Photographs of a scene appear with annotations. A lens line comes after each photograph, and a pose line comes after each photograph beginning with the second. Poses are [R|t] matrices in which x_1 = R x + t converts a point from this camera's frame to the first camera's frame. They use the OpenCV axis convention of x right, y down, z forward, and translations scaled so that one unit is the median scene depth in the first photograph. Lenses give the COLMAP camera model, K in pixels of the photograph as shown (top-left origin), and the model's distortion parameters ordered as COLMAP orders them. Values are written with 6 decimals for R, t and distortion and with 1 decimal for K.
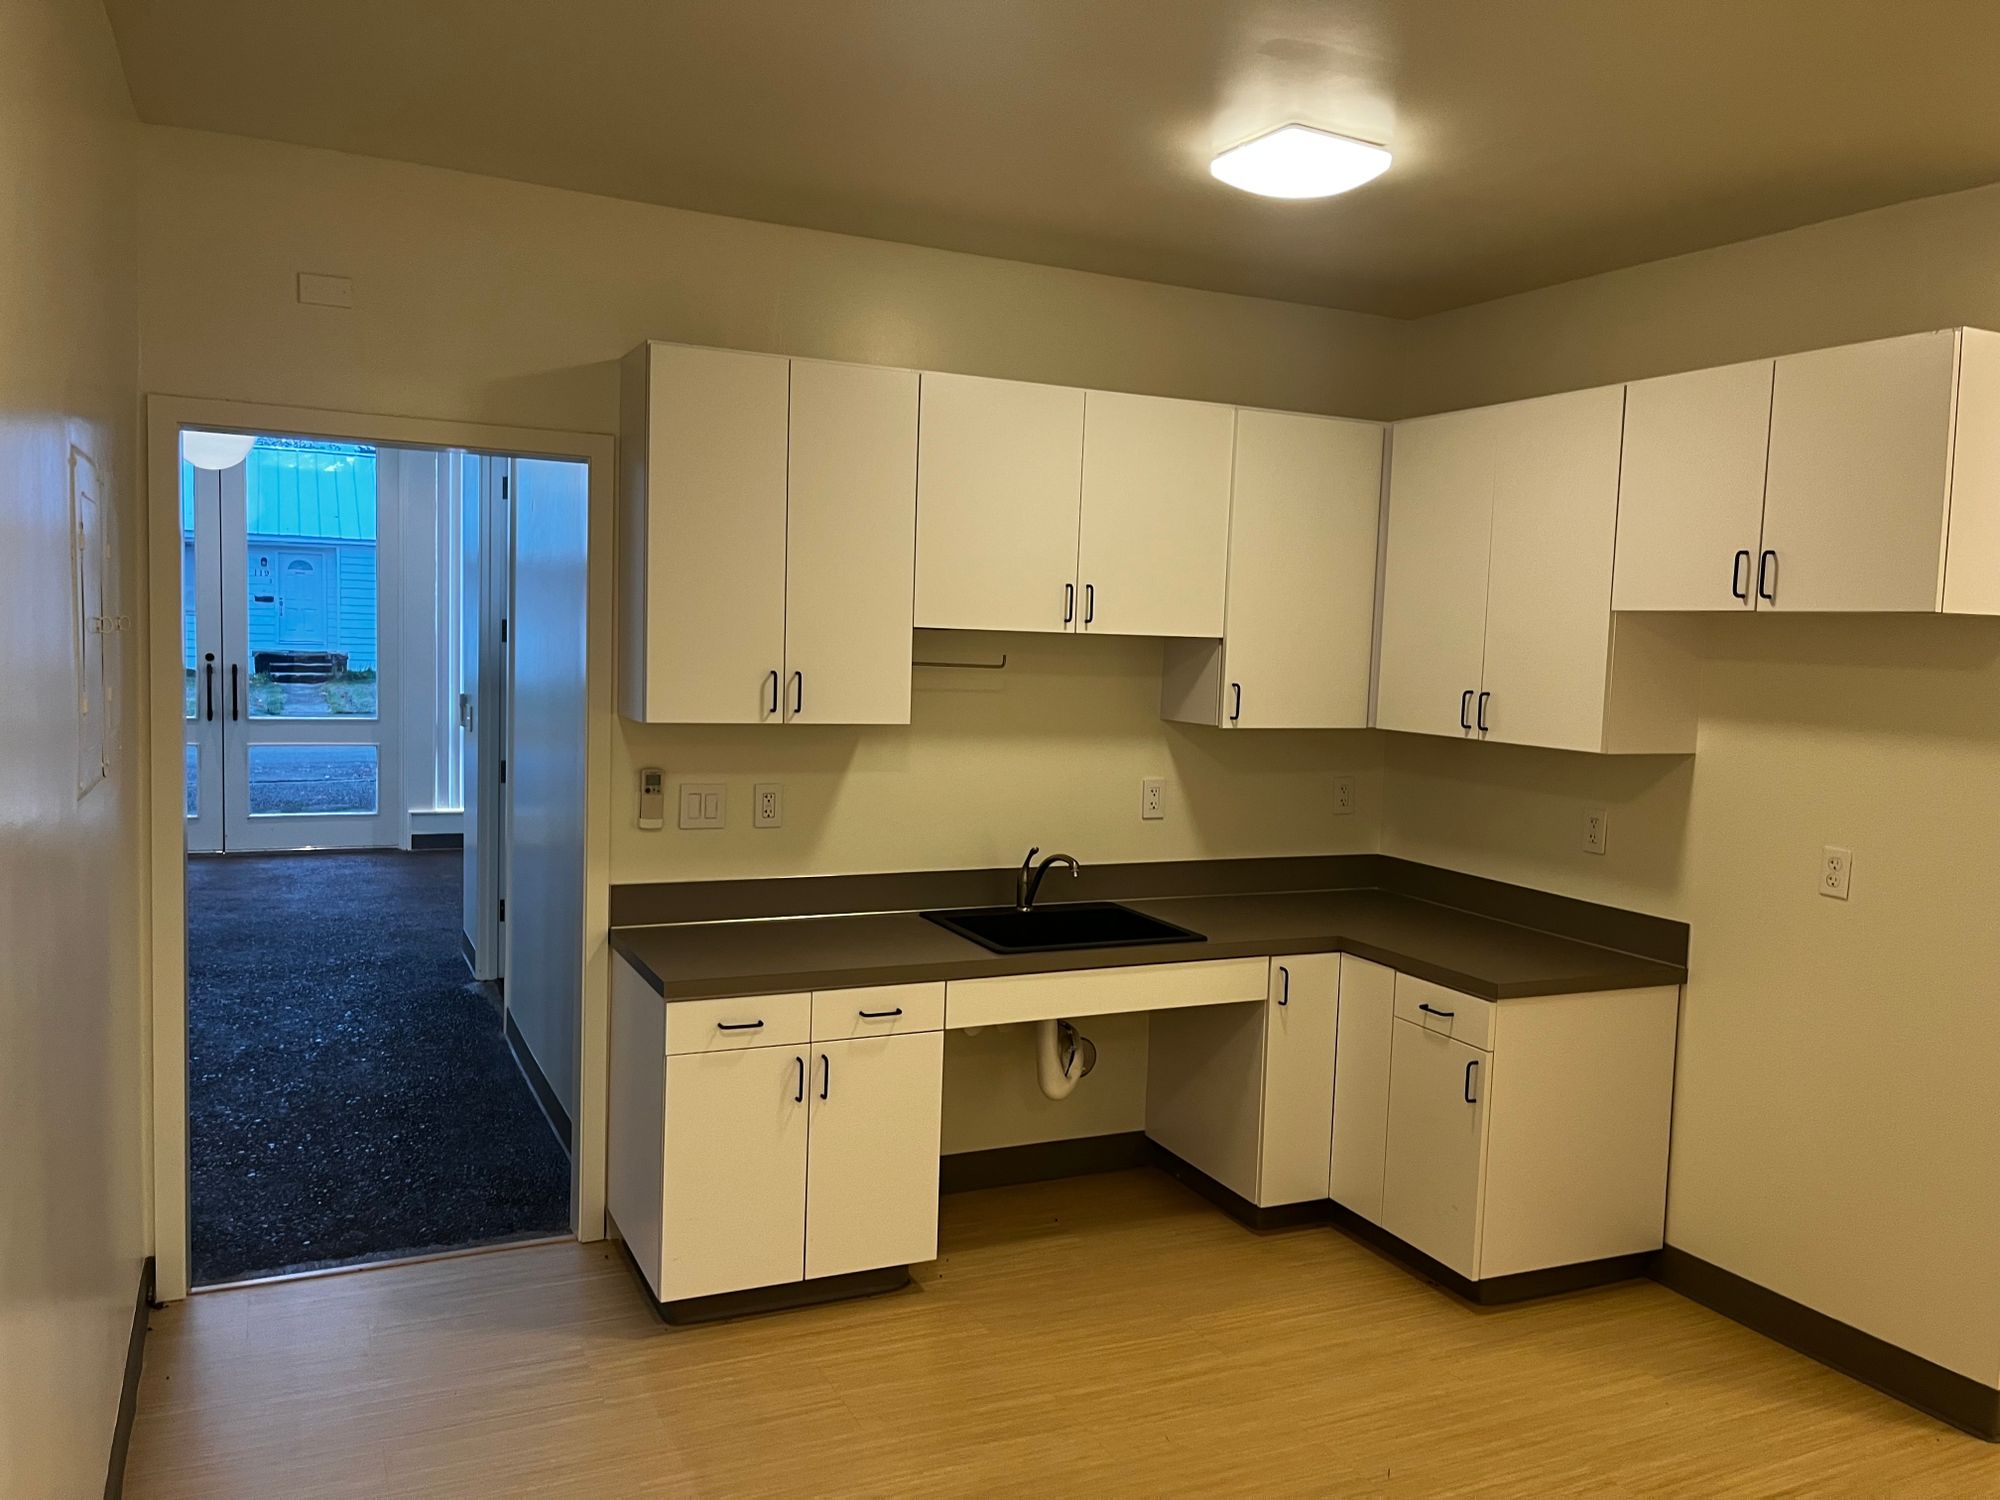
lens RADIAL K [[1496.6, 0, 1000.0], [0, 1496.6, 750.0], [0, 0, 1]] dist [0.063692, -0.088754]
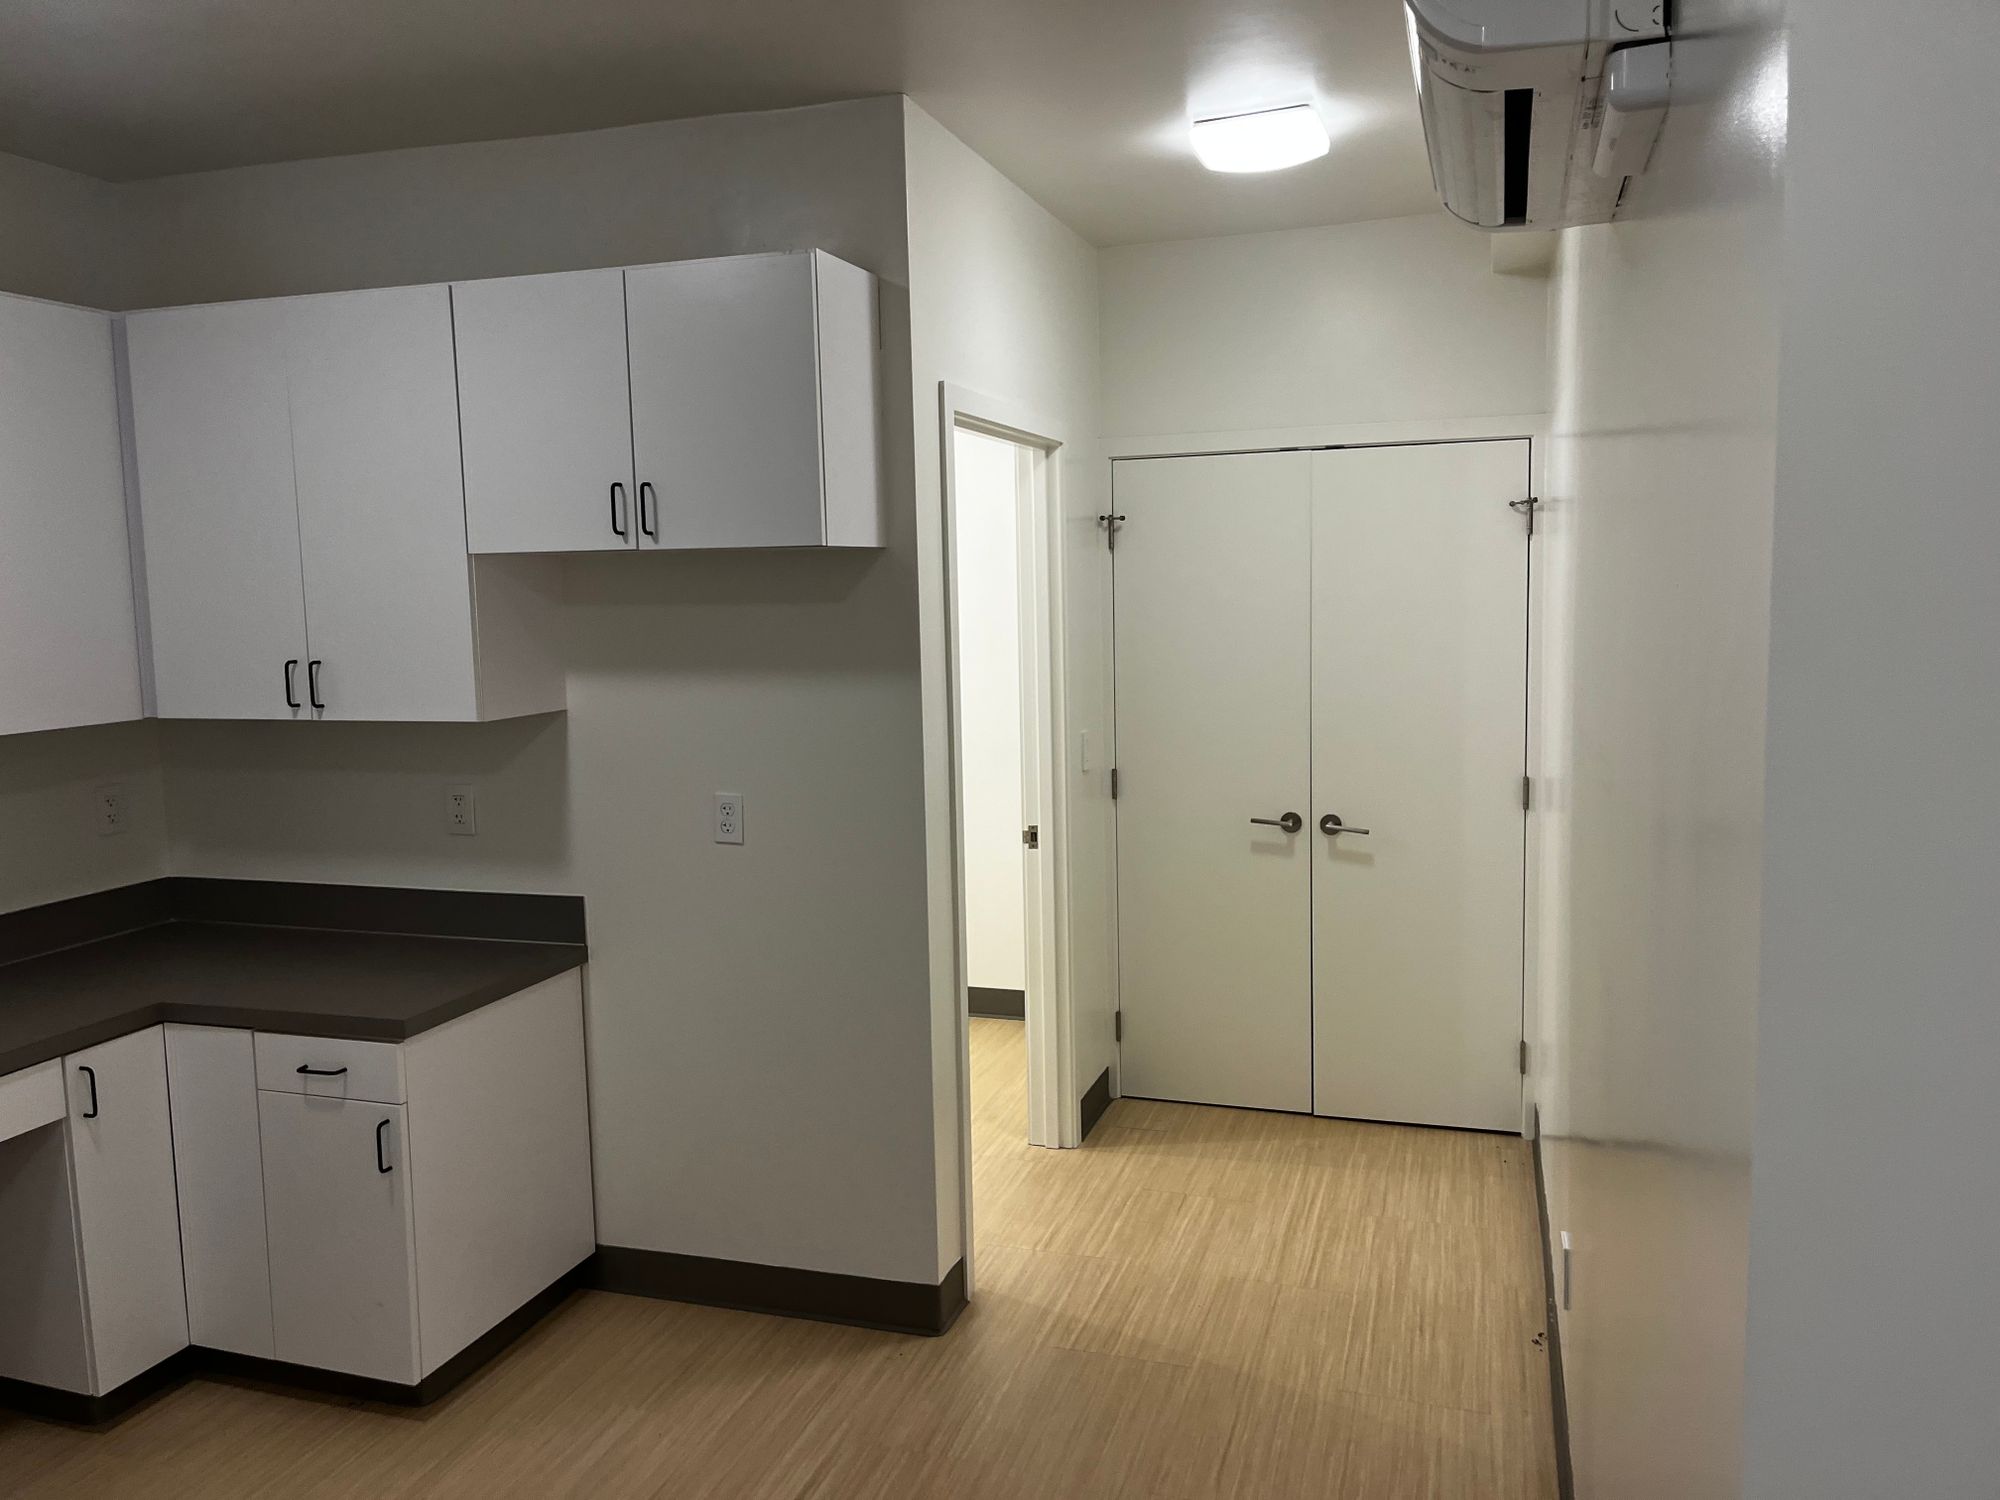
lens RADIAL K [[1496.6, 0, 1000.0], [0, 1496.6, 750.0], [0, 0, 1]] dist [0.063692, -0.088754]
pose [[0.680740, -0.124322, 0.721898, -0.016804], [0.099825, 0.992044, 0.076711, -0.017183], [-0.725691, 0.019843, 0.687735, 0.192221]]
